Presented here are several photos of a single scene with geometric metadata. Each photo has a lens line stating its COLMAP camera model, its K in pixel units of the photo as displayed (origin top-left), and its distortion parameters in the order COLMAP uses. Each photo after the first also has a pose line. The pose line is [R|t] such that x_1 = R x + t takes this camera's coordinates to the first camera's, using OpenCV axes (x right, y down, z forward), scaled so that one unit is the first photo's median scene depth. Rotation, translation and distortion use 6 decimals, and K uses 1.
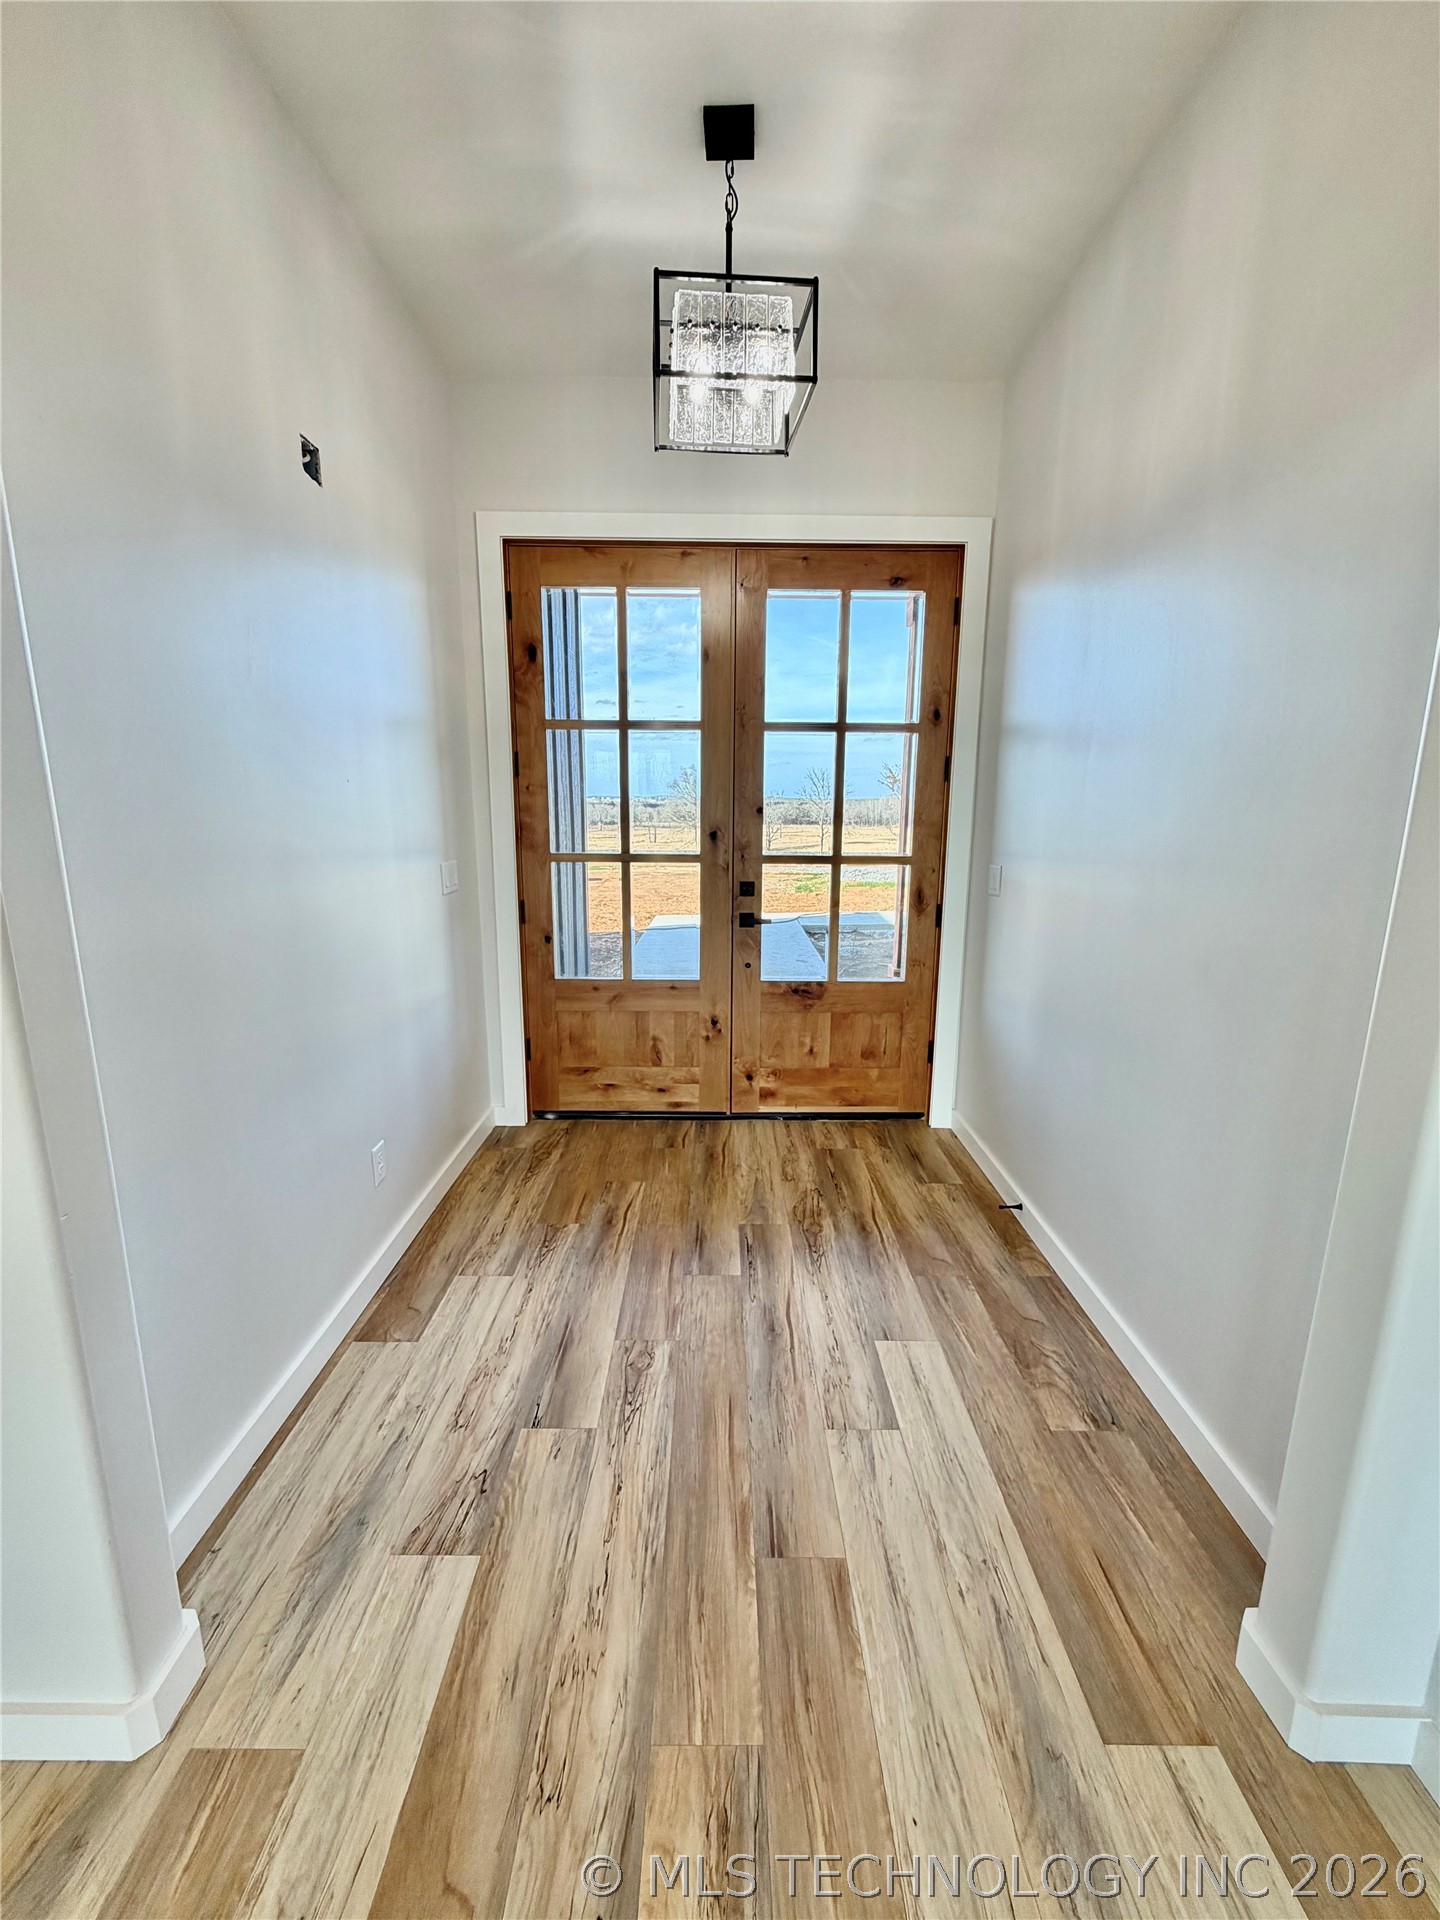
lens RADIAL K [[764.6, 0, 724.3], [0, 764.6, 956.6], [0, 0, 1]] dist [-0.000482, -0.000043]
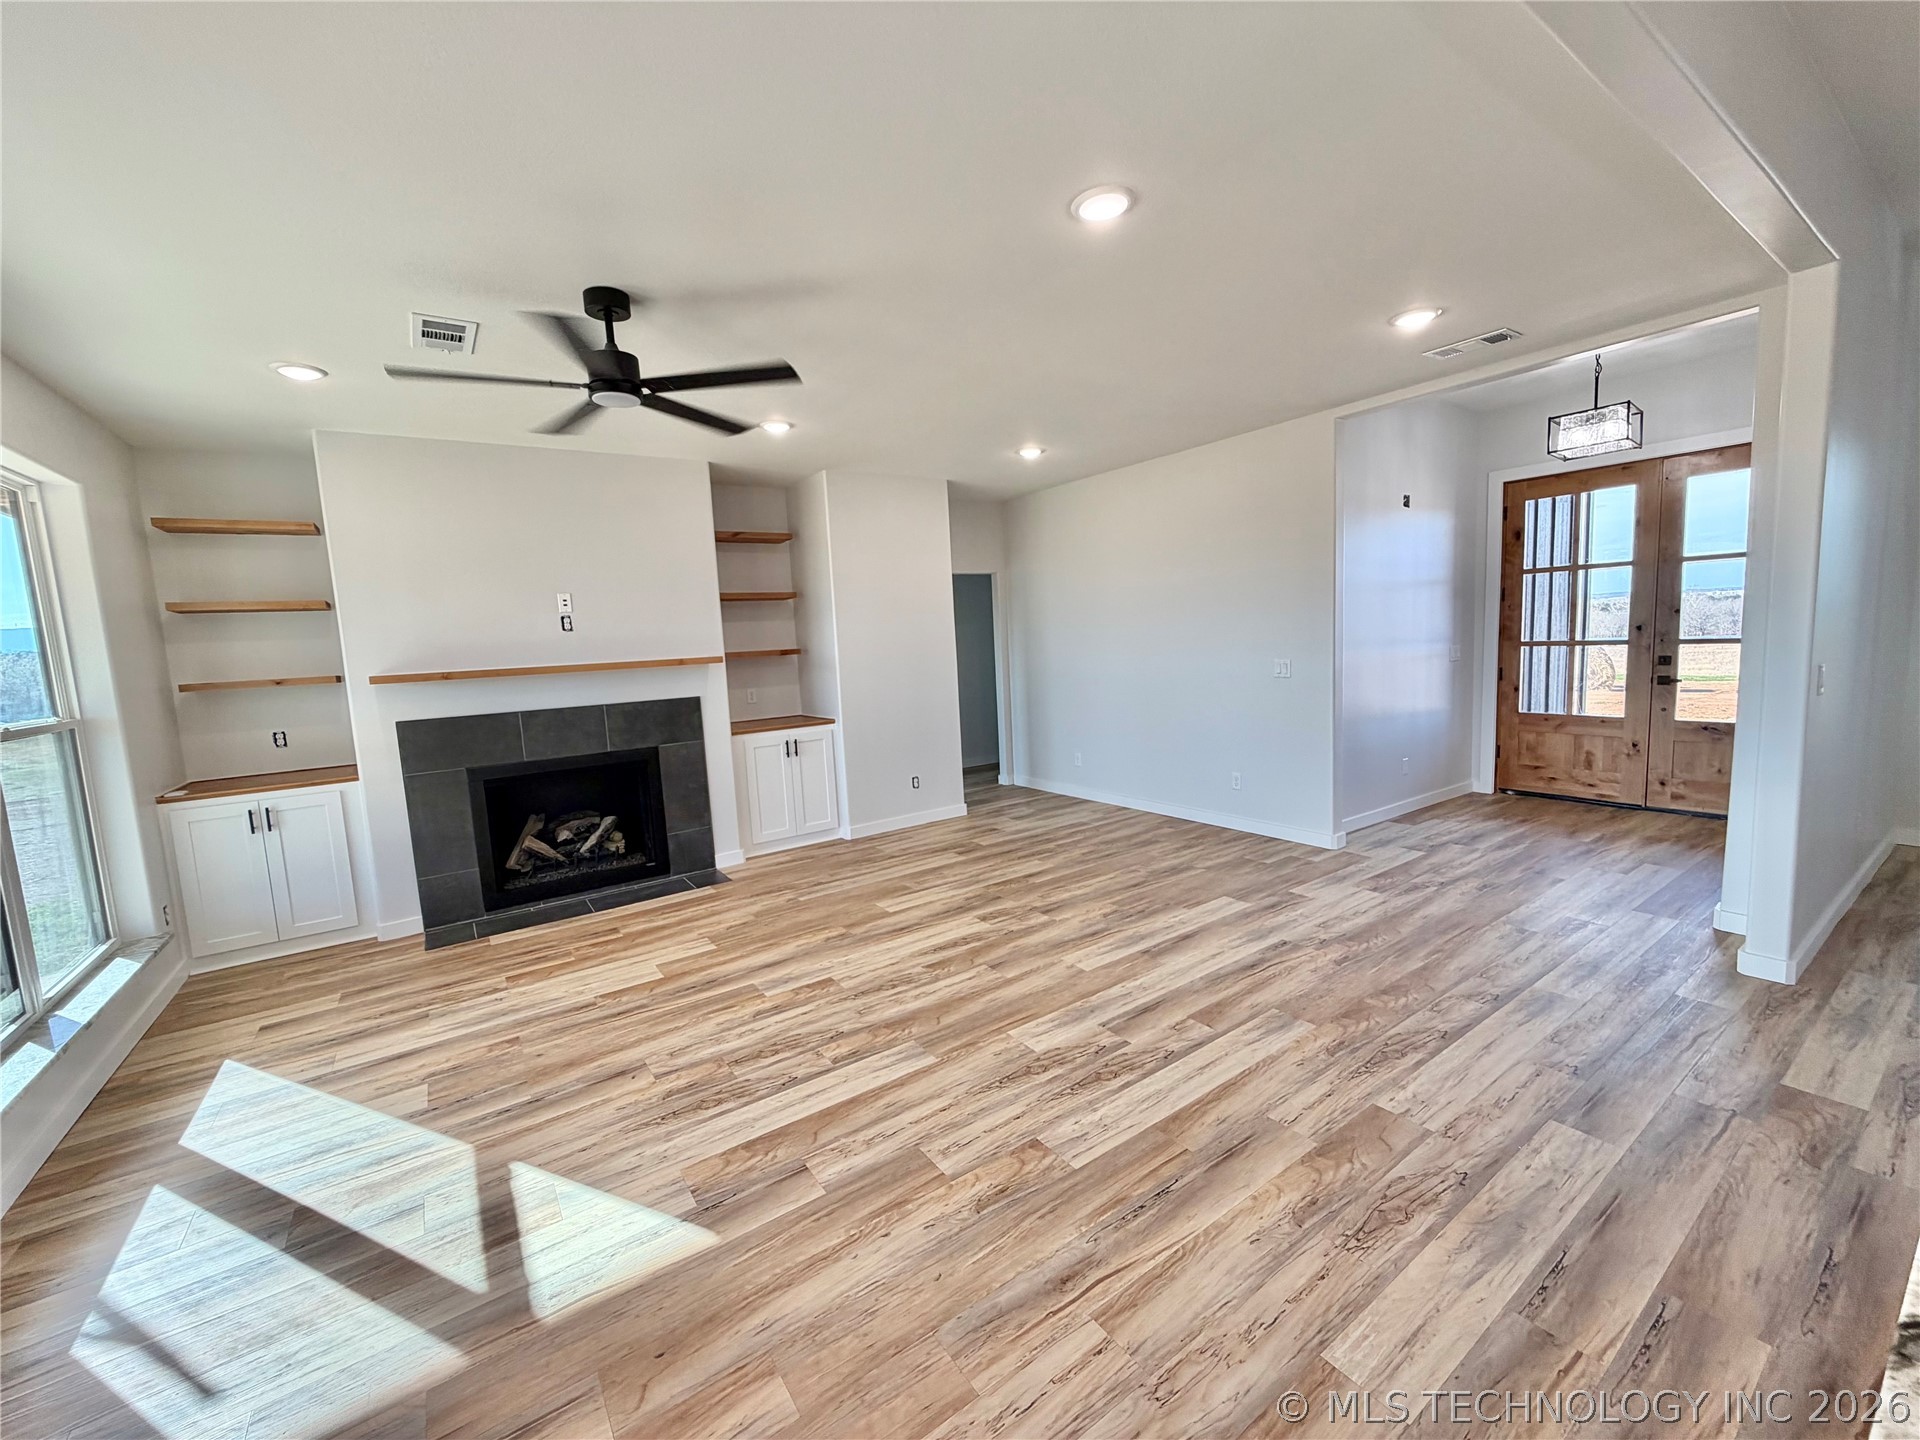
lens RADIAL K [[764.6, 0, 953.7], [0, 764.6, 720.4], [0, 0, 1]] dist [-0.000482, -0.000043]
pose [[0.561151, 0.060978, -0.825465, 0.512451], [-0.099530, 0.995017, 0.005842, 0.170628], [0.821708, 0.078881, 0.564424, -1.086700]]
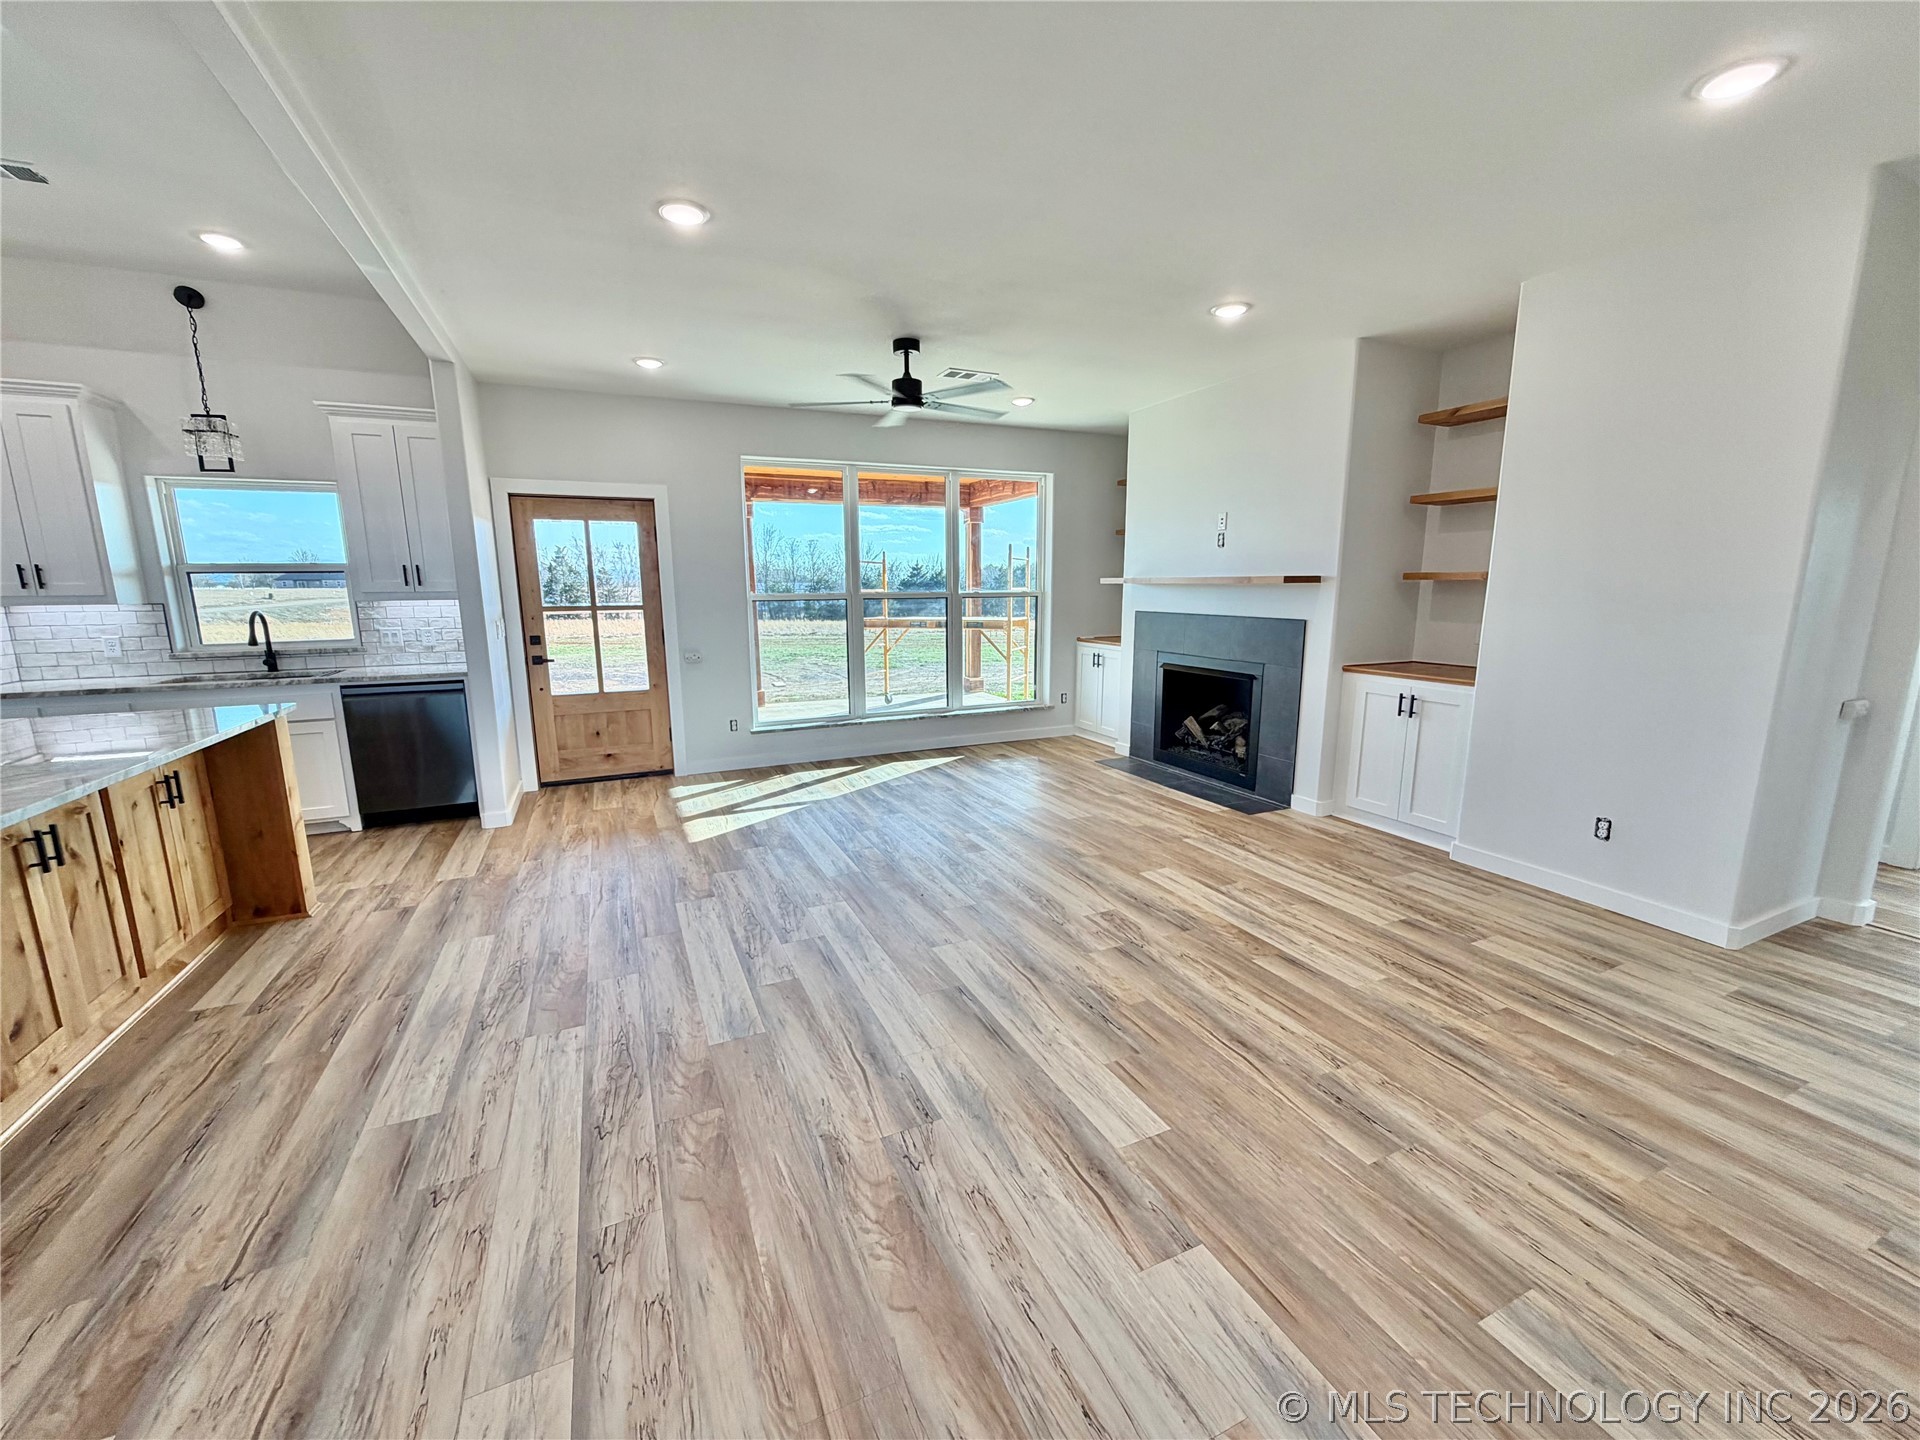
lens RADIAL K [[764.6, 0, 953.8], [0, 764.6, 722.4], [0, 0, 1]] dist [-0.000482, -0.000043]
pose [[-0.911611, 0.078311, -0.403524, 0.126348], [-0.070165, 0.937632, 0.340475, -0.066736], [0.405020, 0.338694, -0.849261, 0.313289]]
